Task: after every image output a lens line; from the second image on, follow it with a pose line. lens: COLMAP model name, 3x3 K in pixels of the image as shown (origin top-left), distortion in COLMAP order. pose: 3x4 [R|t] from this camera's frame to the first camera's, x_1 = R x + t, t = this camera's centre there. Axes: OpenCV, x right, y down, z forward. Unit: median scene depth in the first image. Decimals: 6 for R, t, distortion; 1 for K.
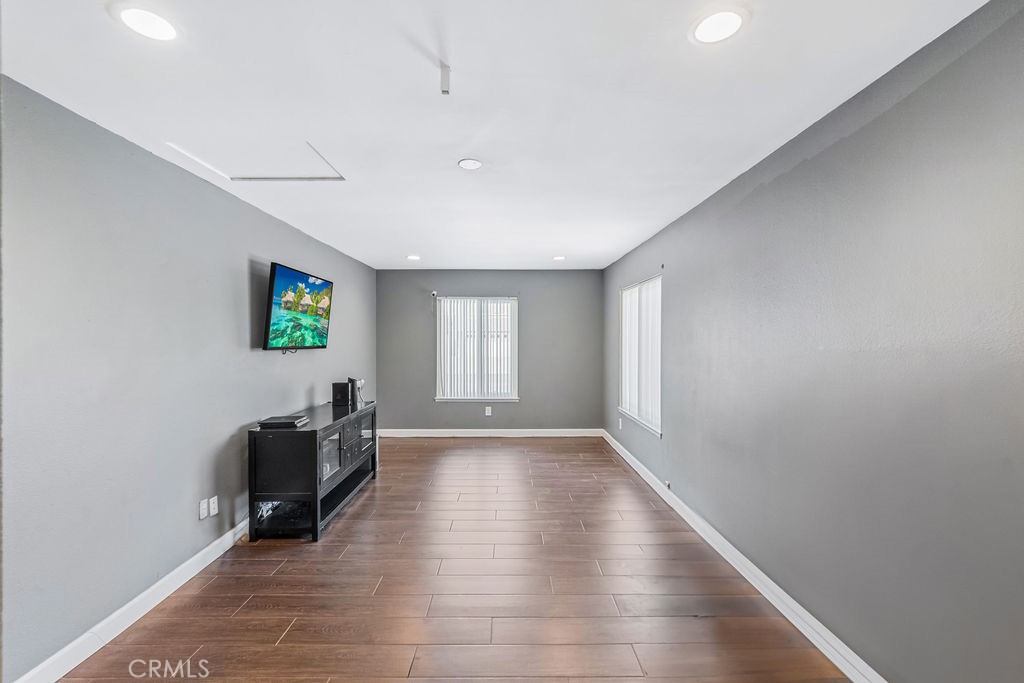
lens RADIAL K [[450.4, 0, 507.1], [0, 450.4, 337.4], [0, 0, 1]] dist [-0.001456, -0.000200]
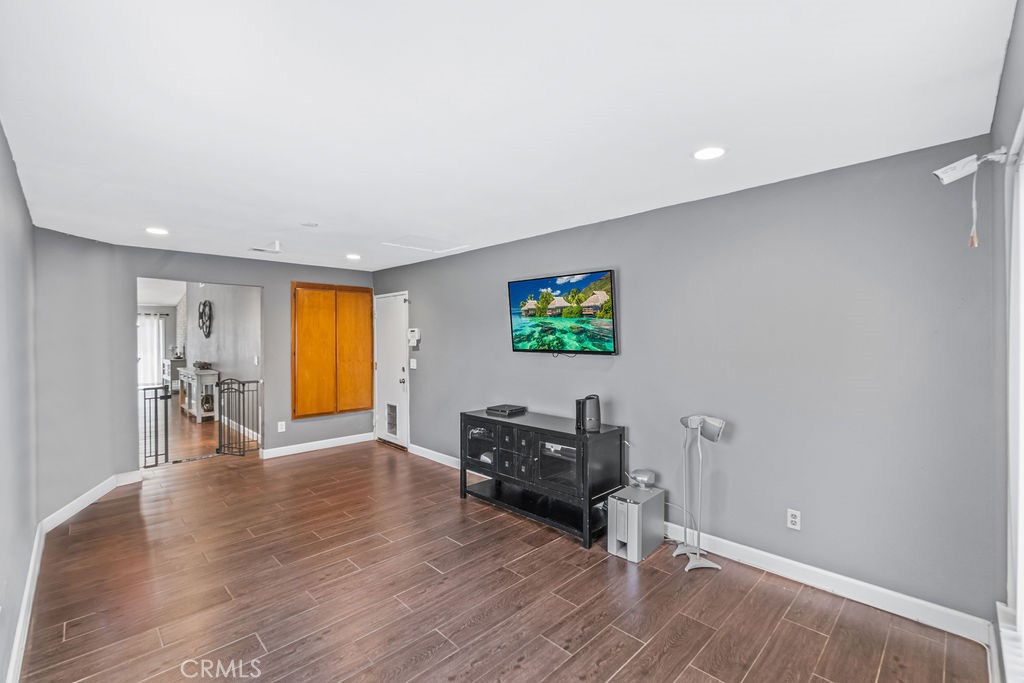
lens RADIAL K [[444.5, 0, 509.3], [0, 444.5, 341.4], [0, 0, 1]] dist [-0.000118, -0.000028]
pose [[-0.715454, 0.004700, -0.698644, 0.319231], [0.003135, 0.999989, 0.003517, -0.003223], [0.698653, 0.000326, -0.715460, 1.699239]]
